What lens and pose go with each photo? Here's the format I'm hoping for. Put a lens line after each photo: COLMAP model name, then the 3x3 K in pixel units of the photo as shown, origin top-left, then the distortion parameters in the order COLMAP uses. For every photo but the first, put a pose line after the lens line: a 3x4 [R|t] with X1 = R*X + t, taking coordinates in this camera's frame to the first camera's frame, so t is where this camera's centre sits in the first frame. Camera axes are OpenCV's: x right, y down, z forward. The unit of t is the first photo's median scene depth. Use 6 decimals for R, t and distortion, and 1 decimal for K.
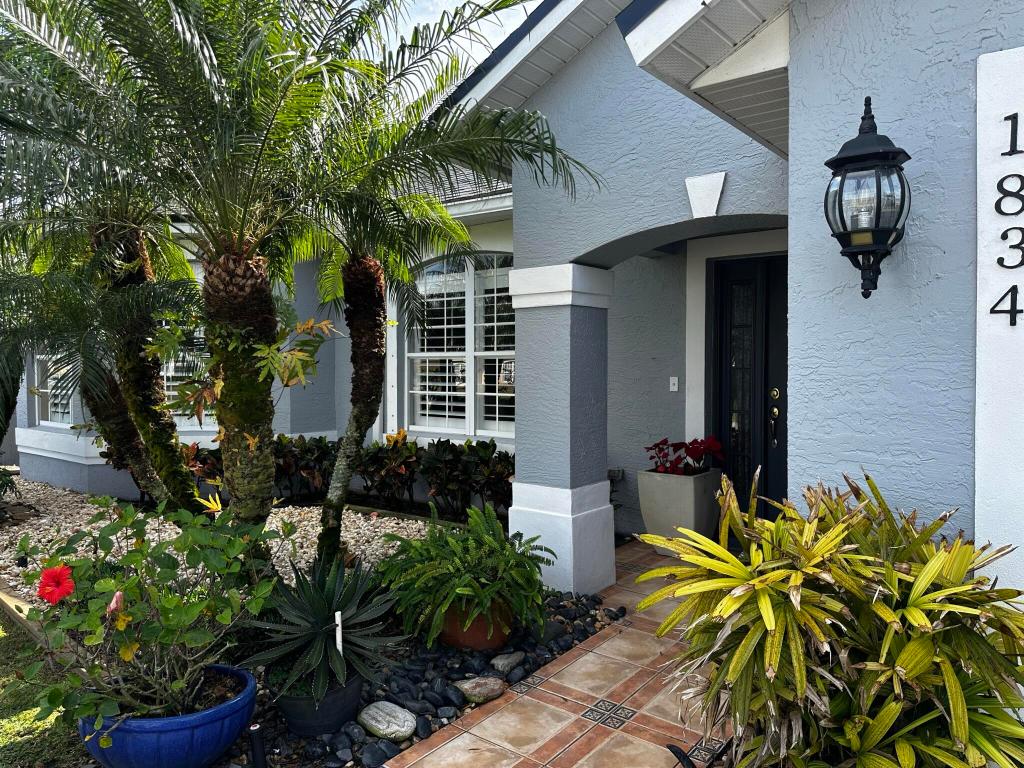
lens RADIAL K [[715.8, 0, 512.0], [0, 715.8, 384.0], [0, 0, 1]] dist [0.104962, 0.000021]
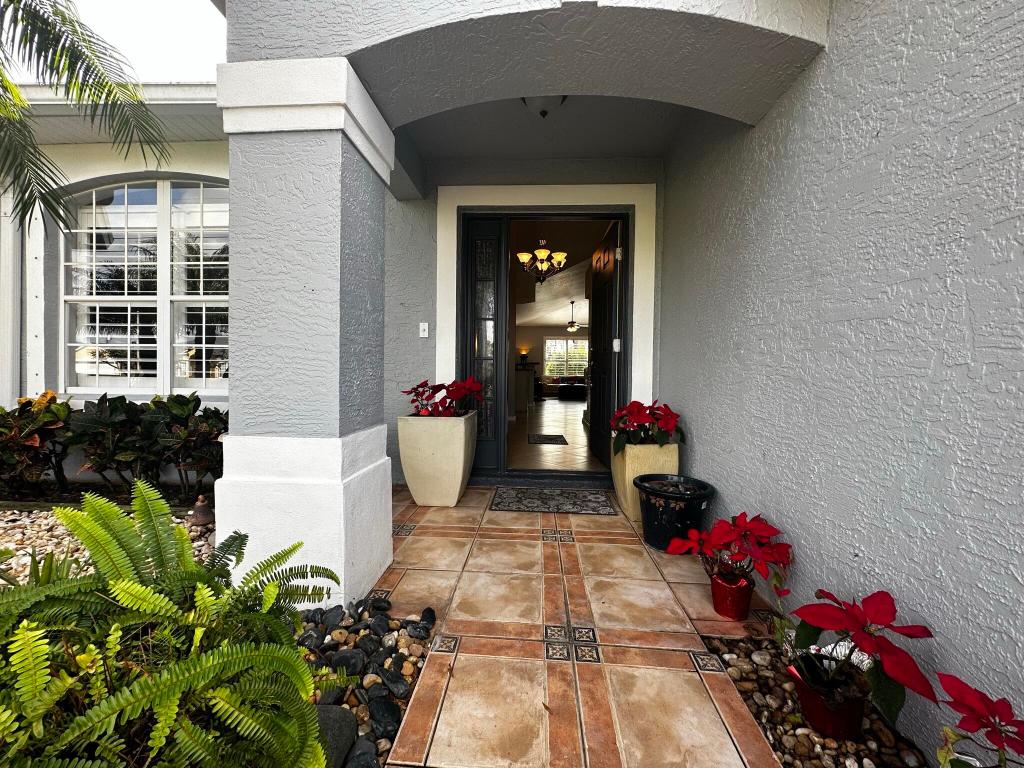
lens RADIAL K [[409.4, 0, 512.2], [0, 409.4, 382.4], [0, 0, 1]] dist [-0.002166, 0.000279]
pose [[0.819617, 0.003038, 0.572904, 0.002127], [0.001109, 0.999976, -0.006888, 0.075015], [-0.572911, 0.006281, 0.819594, 0.461756]]
